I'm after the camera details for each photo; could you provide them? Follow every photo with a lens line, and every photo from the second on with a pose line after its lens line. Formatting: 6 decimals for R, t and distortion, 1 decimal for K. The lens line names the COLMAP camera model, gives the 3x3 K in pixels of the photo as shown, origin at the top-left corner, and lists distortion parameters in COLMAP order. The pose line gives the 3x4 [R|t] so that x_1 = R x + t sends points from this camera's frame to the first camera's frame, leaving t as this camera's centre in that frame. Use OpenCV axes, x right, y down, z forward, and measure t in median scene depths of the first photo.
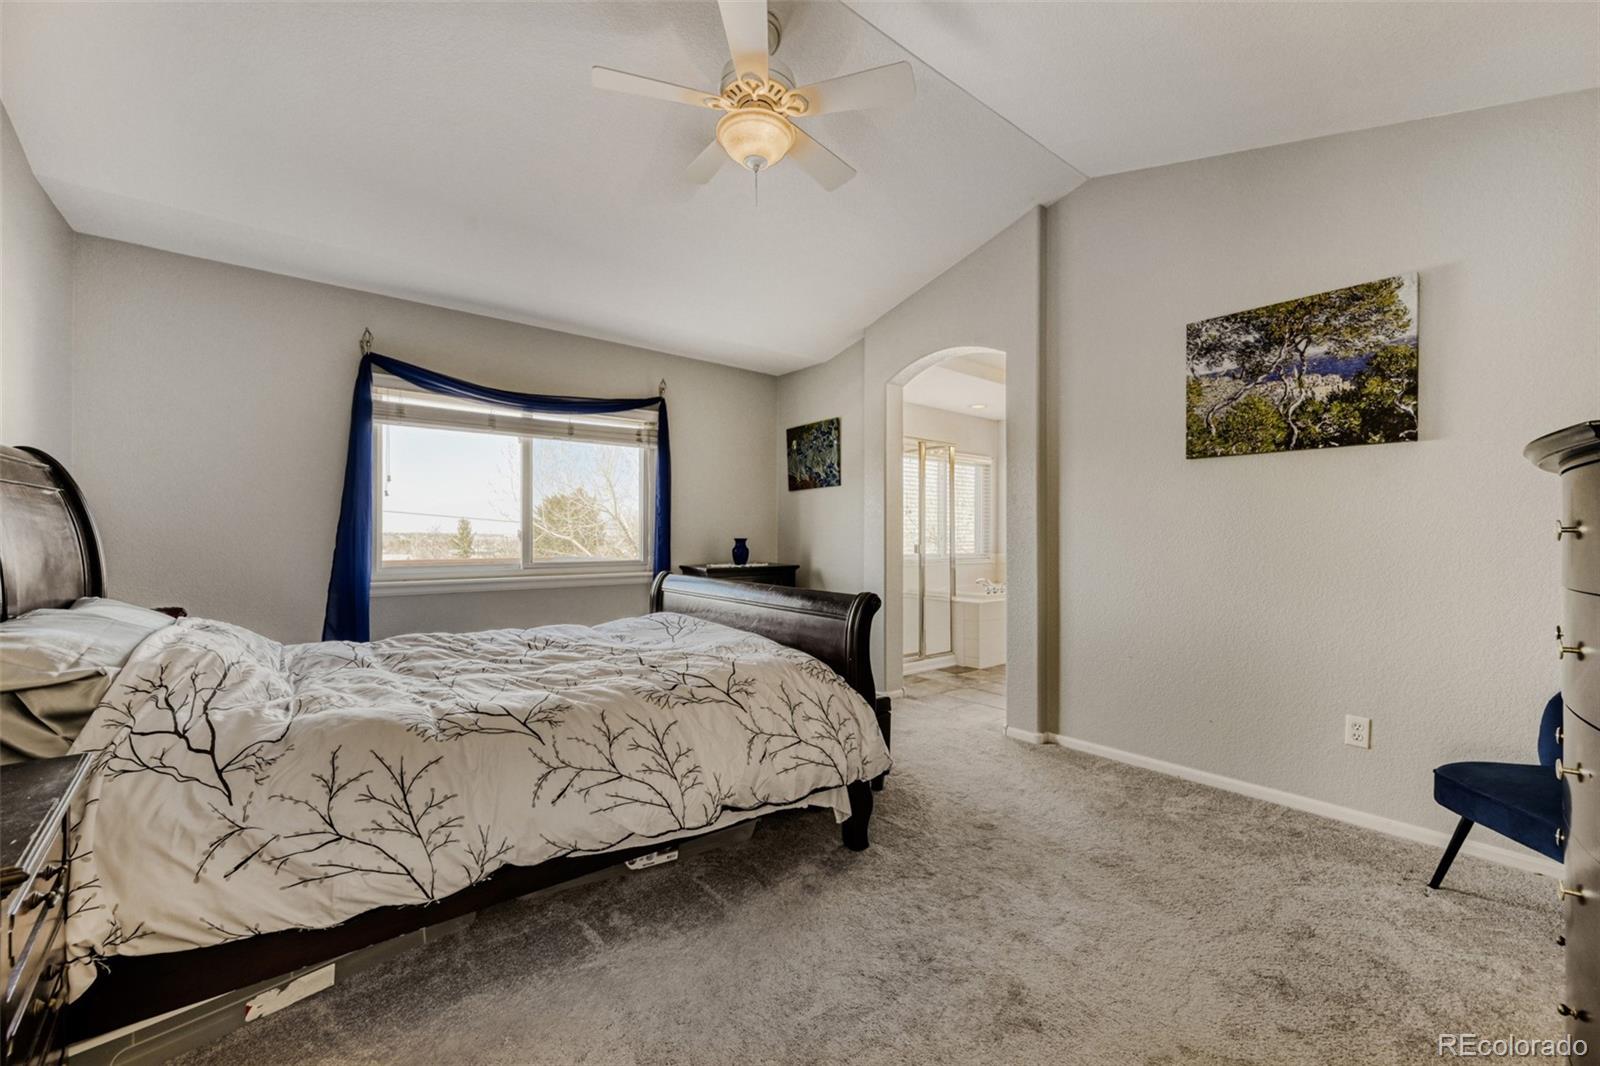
lens RADIAL K [[634.4, 0, 802.1], [0, 634.4, 537.0], [0, 0, 1]] dist [-0.001861, -0.000213]
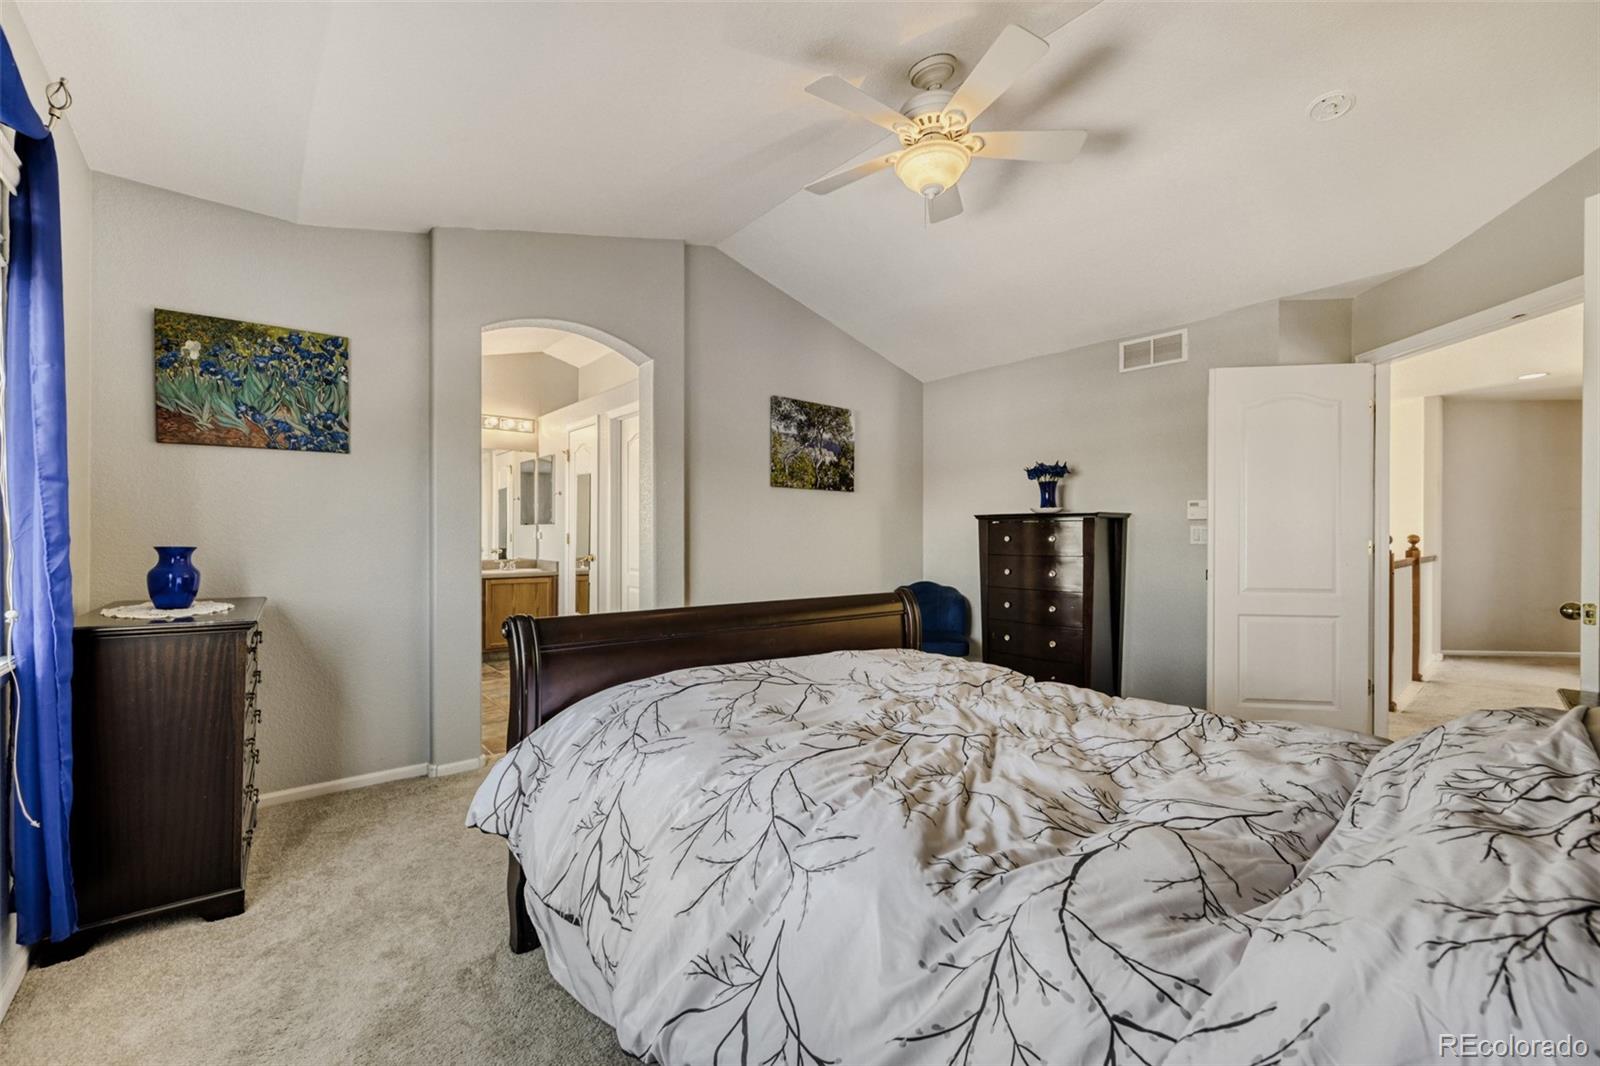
lens RADIAL K [[634.4, 0, 802.1], [0, 634.4, 537.0], [0, 0, 1]] dist [-0.001861, -0.000213]
pose [[-0.014483, -0.000505, 0.999895, -0.894841], [0.001208, 0.999999, 0.000523, -0.006444], [-0.999894, 0.001215, -0.014483, 0.982517]]
